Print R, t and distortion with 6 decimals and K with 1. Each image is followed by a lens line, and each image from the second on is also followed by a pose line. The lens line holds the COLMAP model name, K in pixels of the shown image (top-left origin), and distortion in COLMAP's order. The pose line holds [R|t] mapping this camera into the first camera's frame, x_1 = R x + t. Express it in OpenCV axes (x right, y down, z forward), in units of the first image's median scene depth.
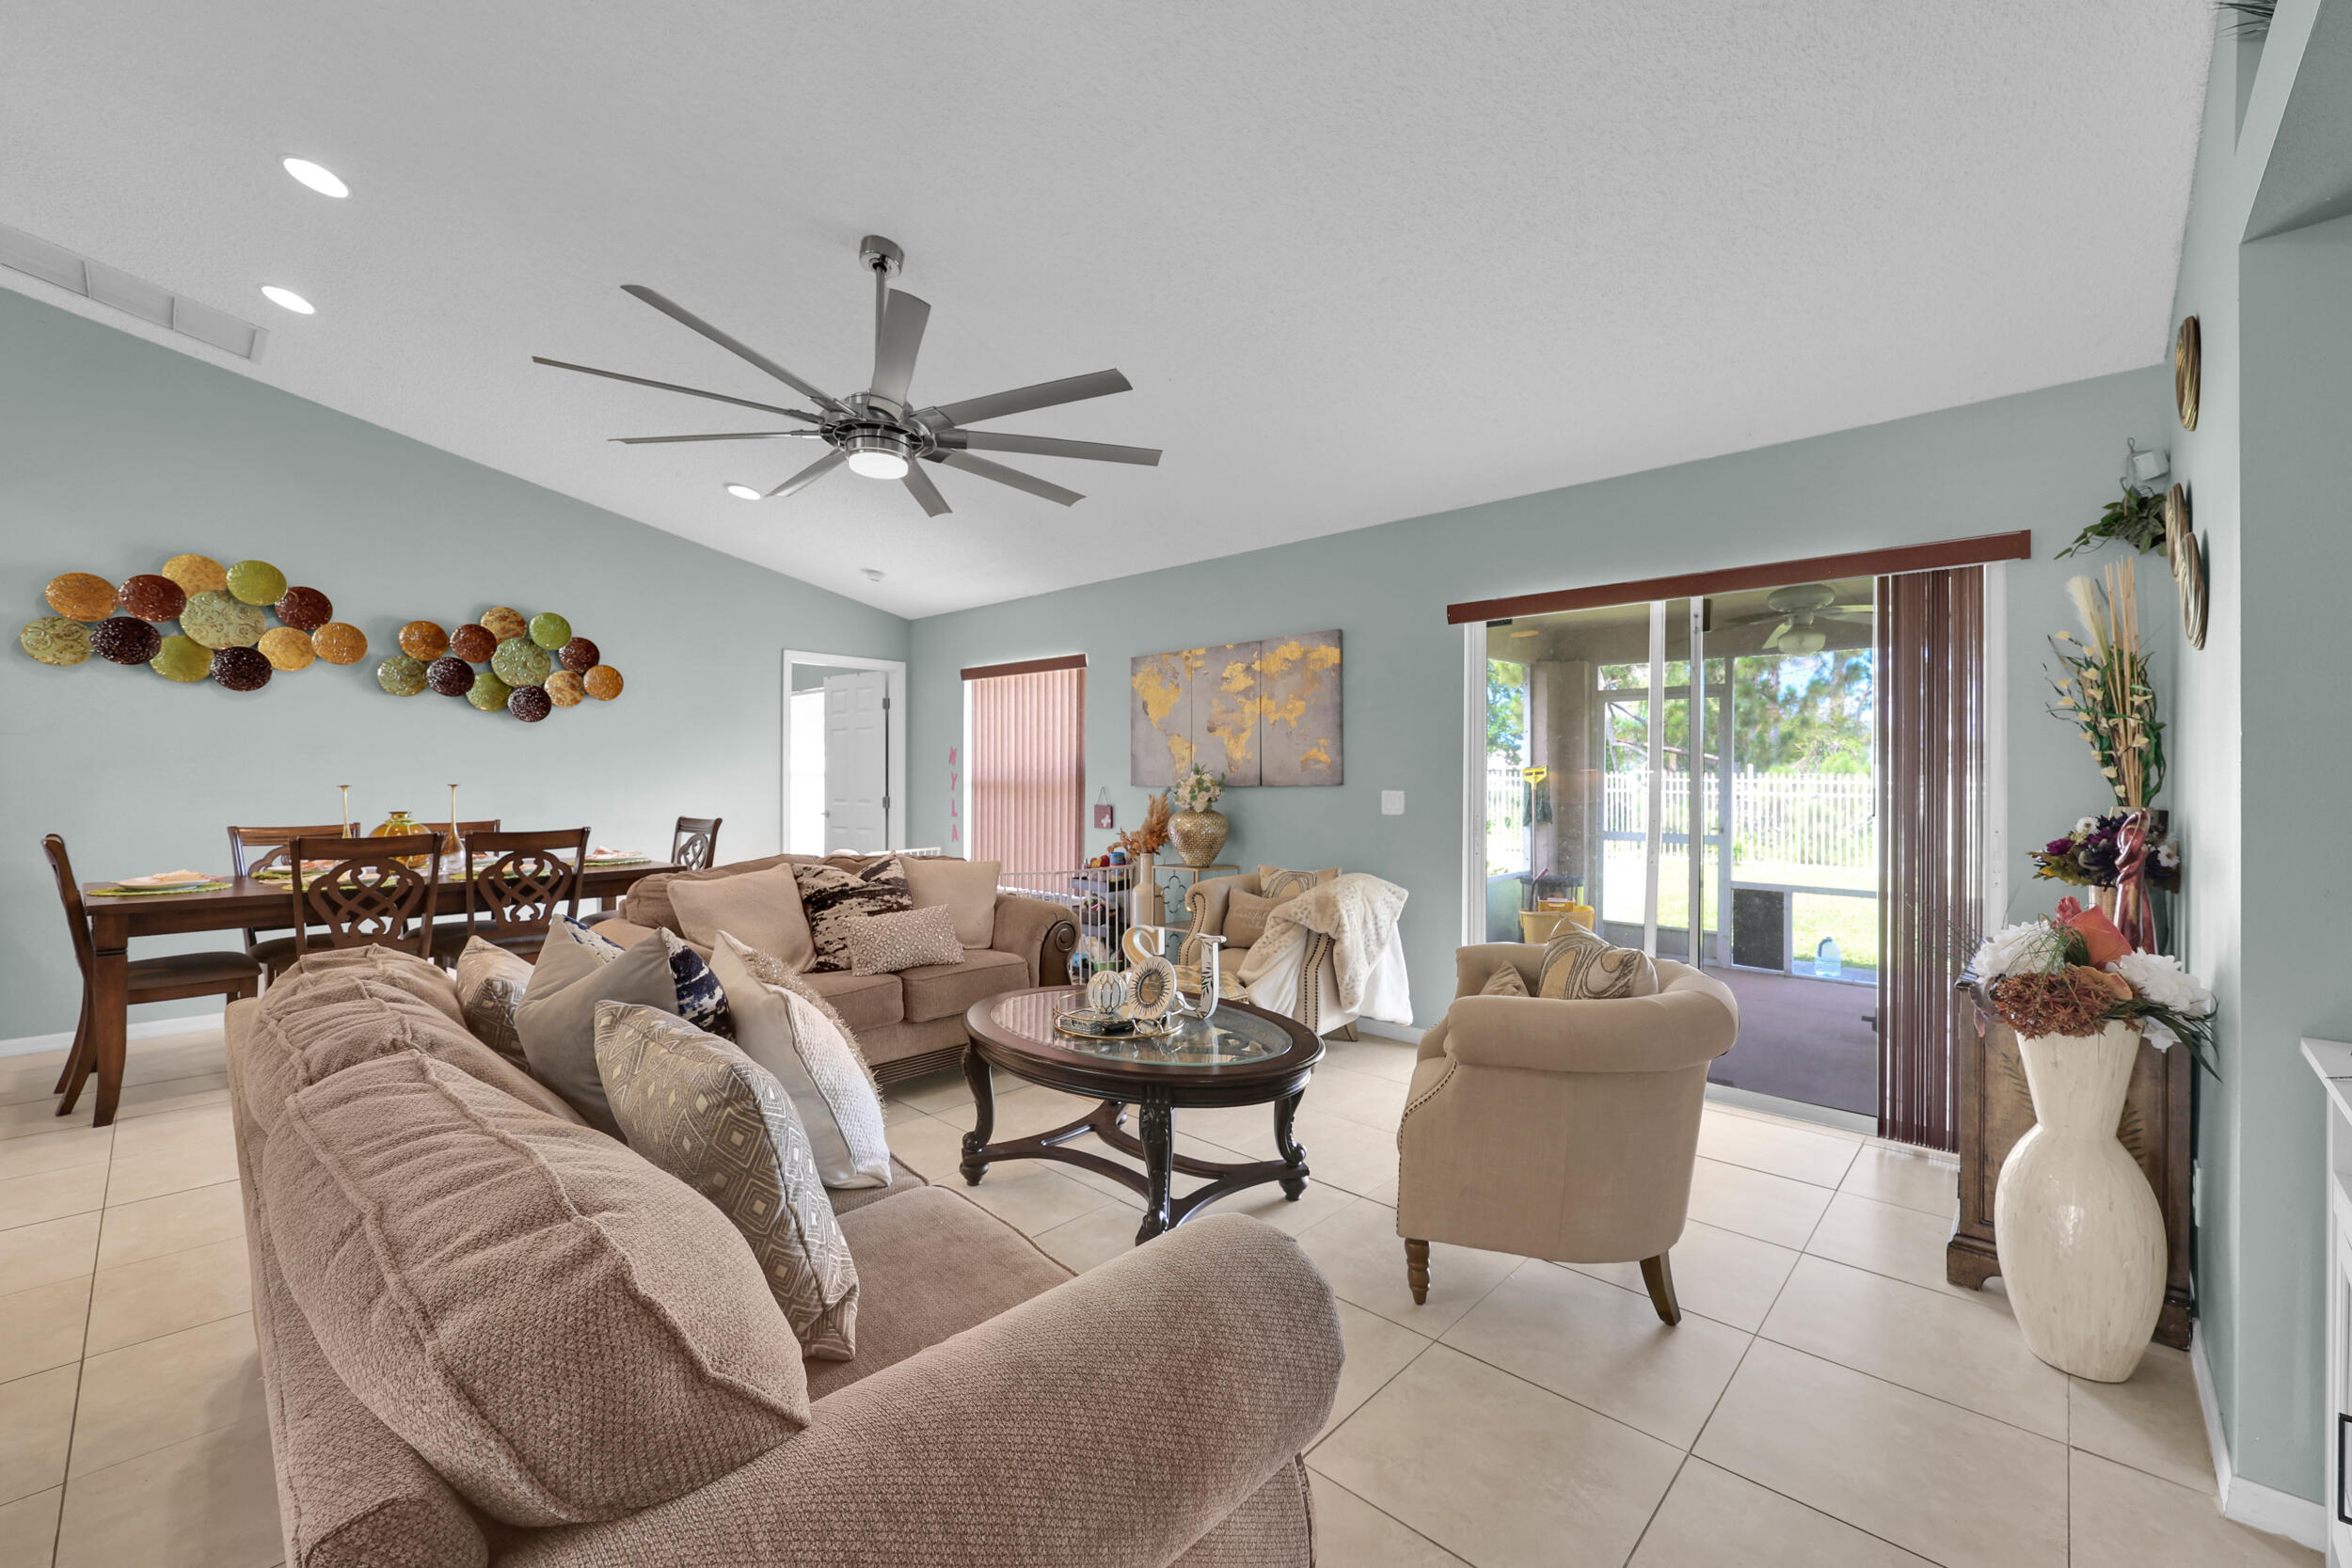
lens RADIAL K [[954.2, 0, 1165.2], [0, 954.2, 775.2], [0, 0, 1]] dist [0.004307, -0.000021]
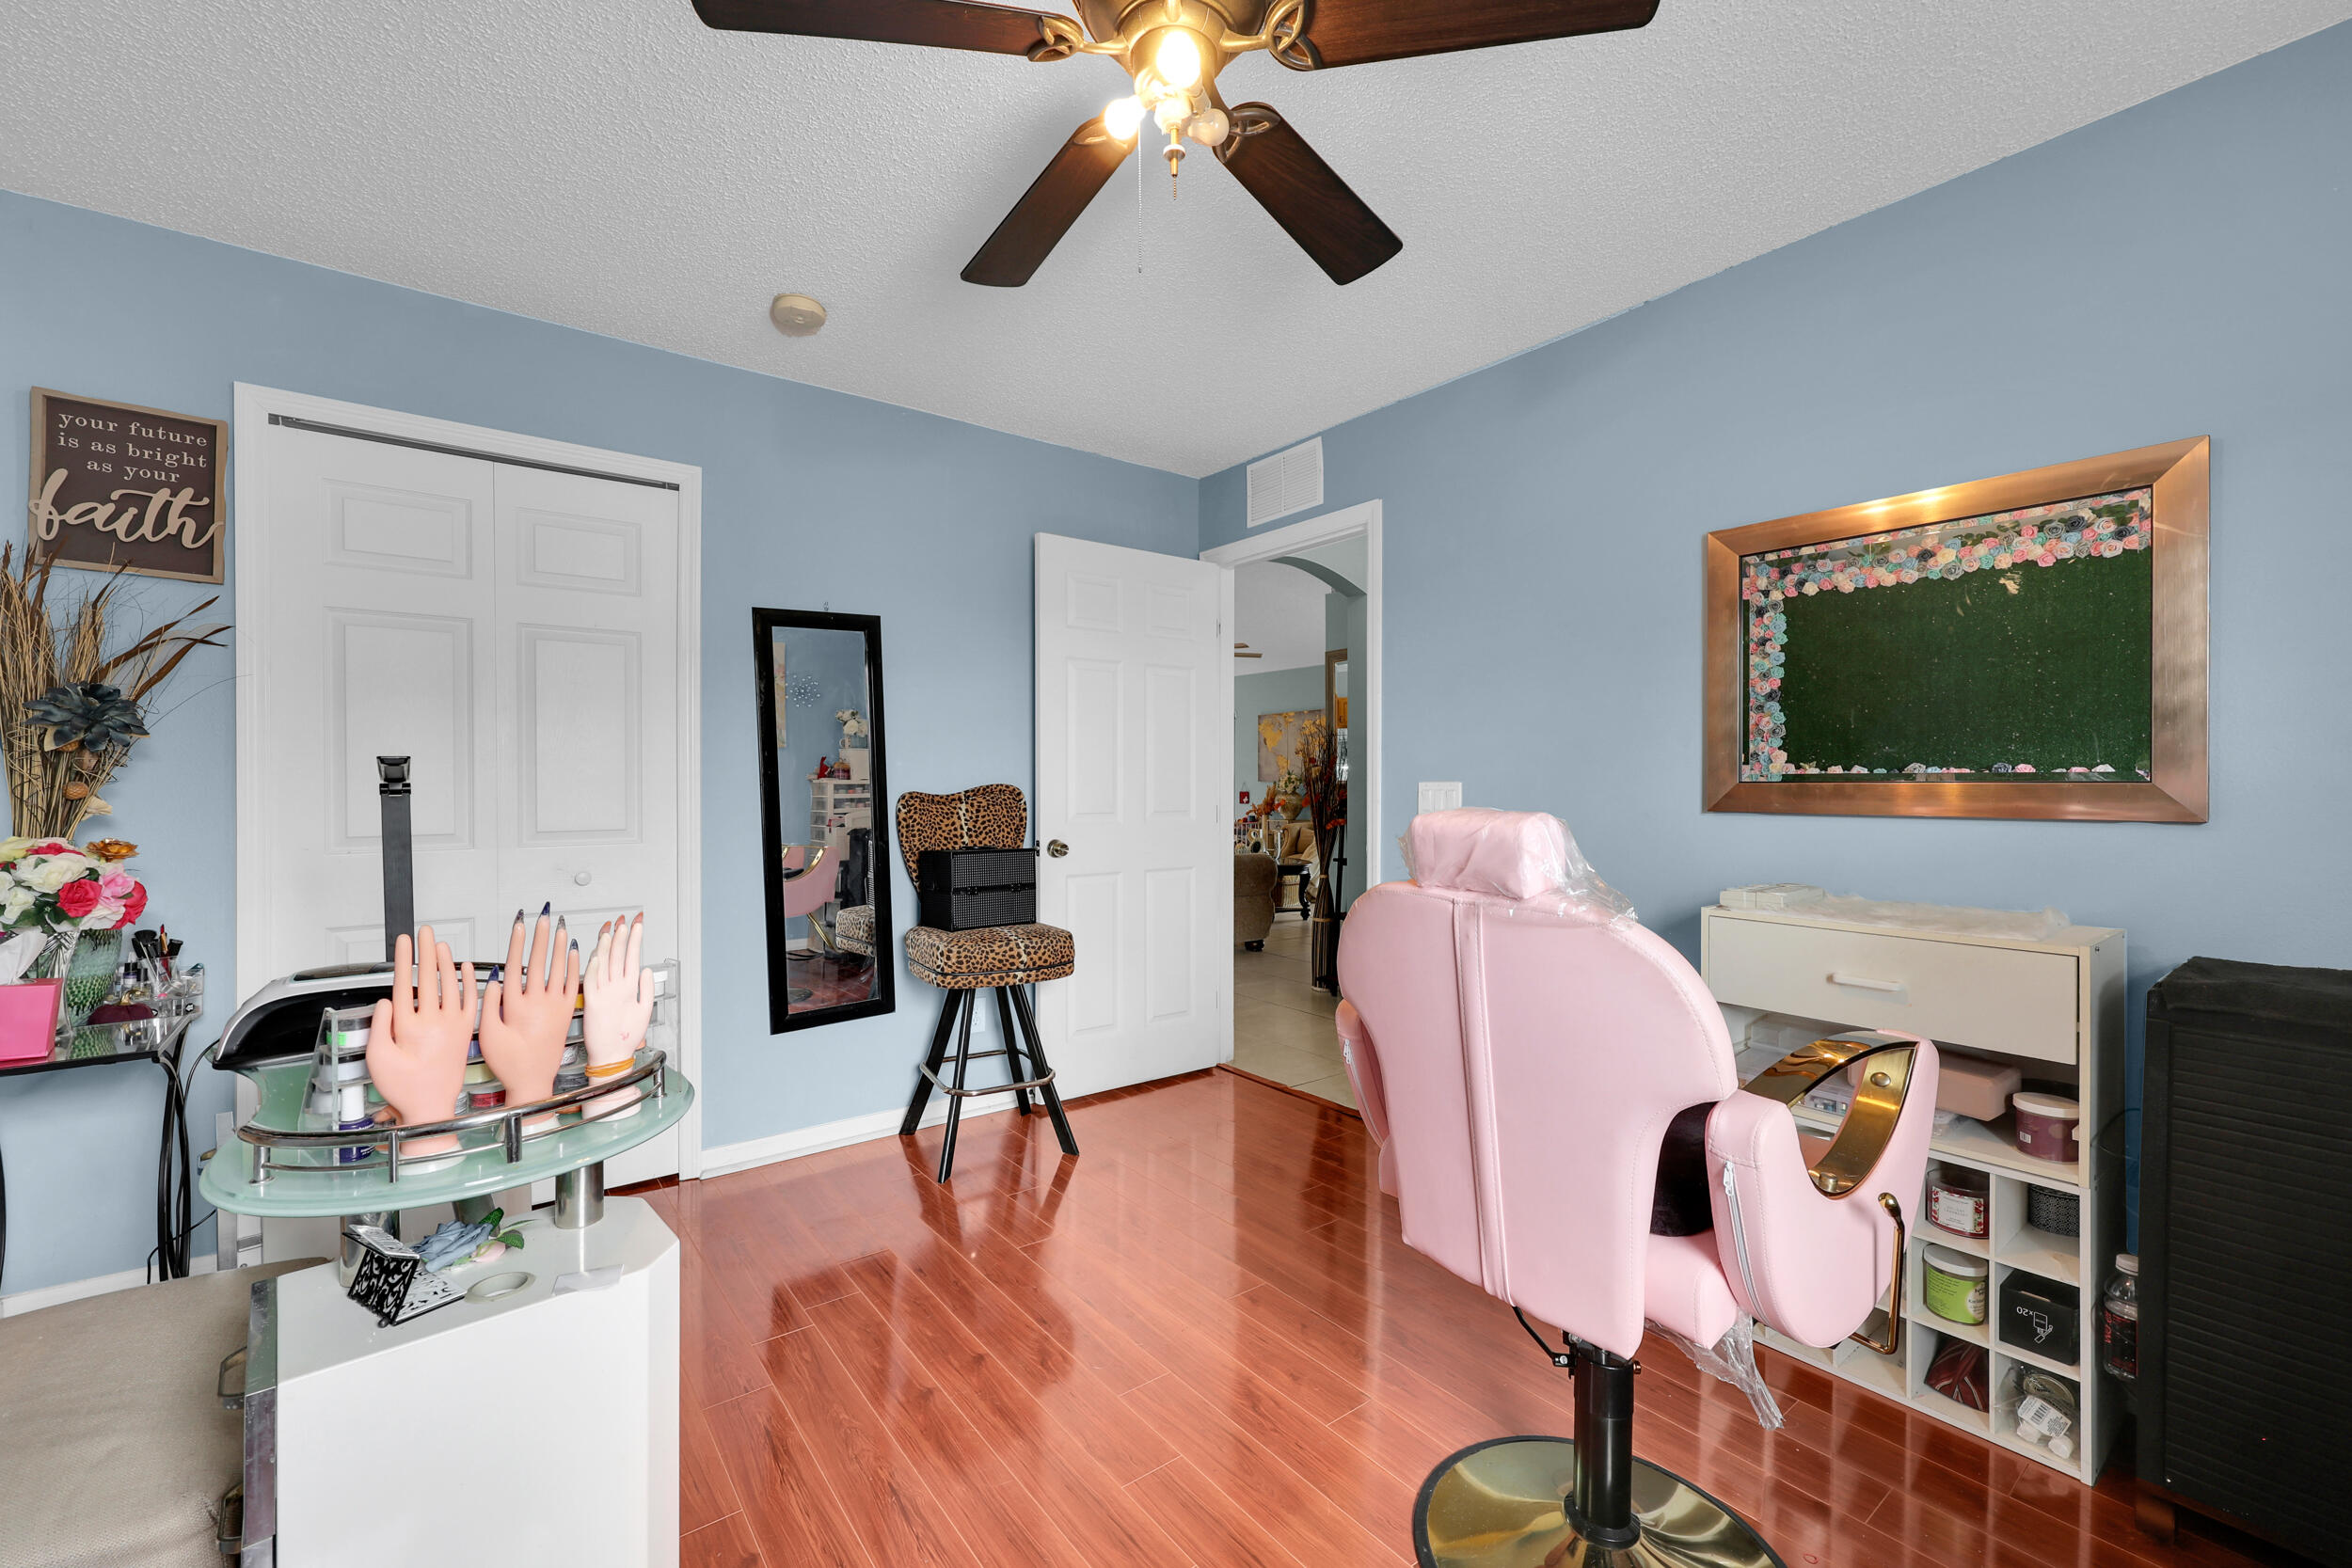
lens RADIAL K [[954.2, 0, 1165.2], [0, 954.2, 775.2], [0, 0, 1]] dist [0.004307, -0.000021]
pose [[0.987991, -0.002158, -0.154495, 0.091445], [0.001758, 0.999995, -0.002727, 0.004414], [0.154500, 0.002422, 0.987990, -1.113028]]
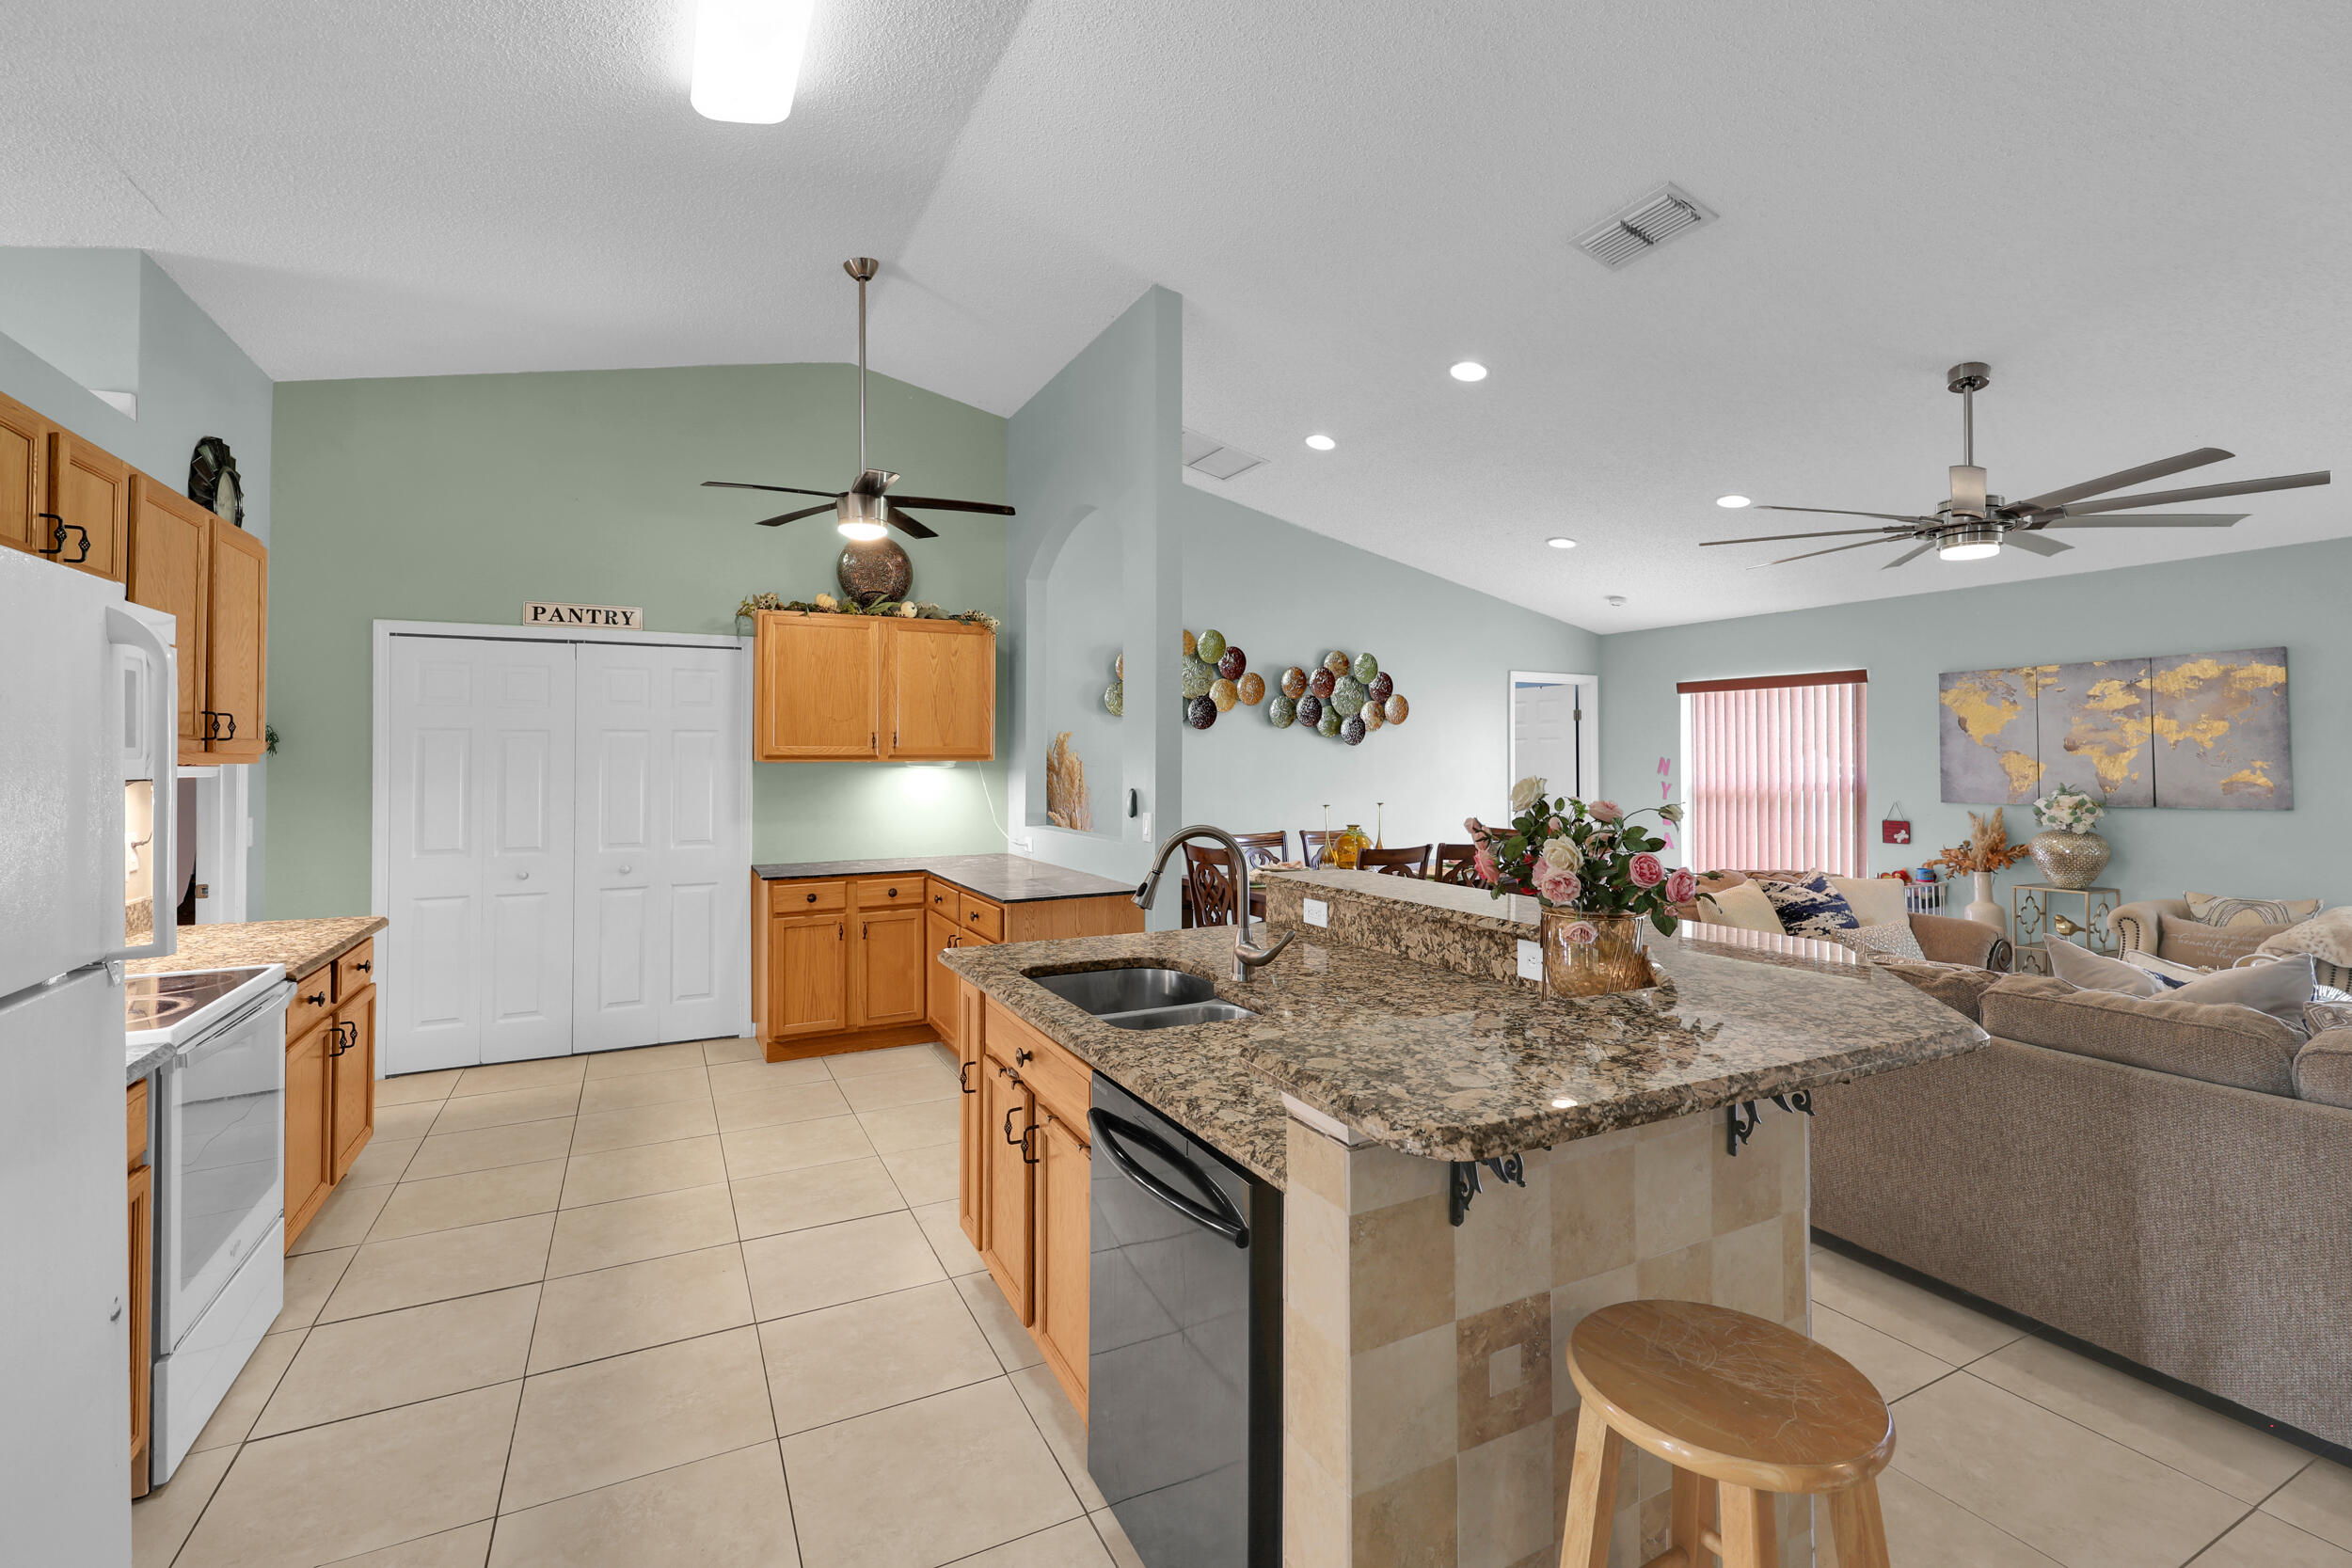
lens RADIAL K [[1037.2, 0, 1179.5], [0, 1037.2, 741.1], [0, 0, 1]] dist [0.005795, 0.000052]
pose [[0.944438, -0.011321, -0.328494, -0.503562], [0.006506, 0.999855, -0.015755, -0.047595], [0.328625, 0.012743, 0.944375, -0.339748]]
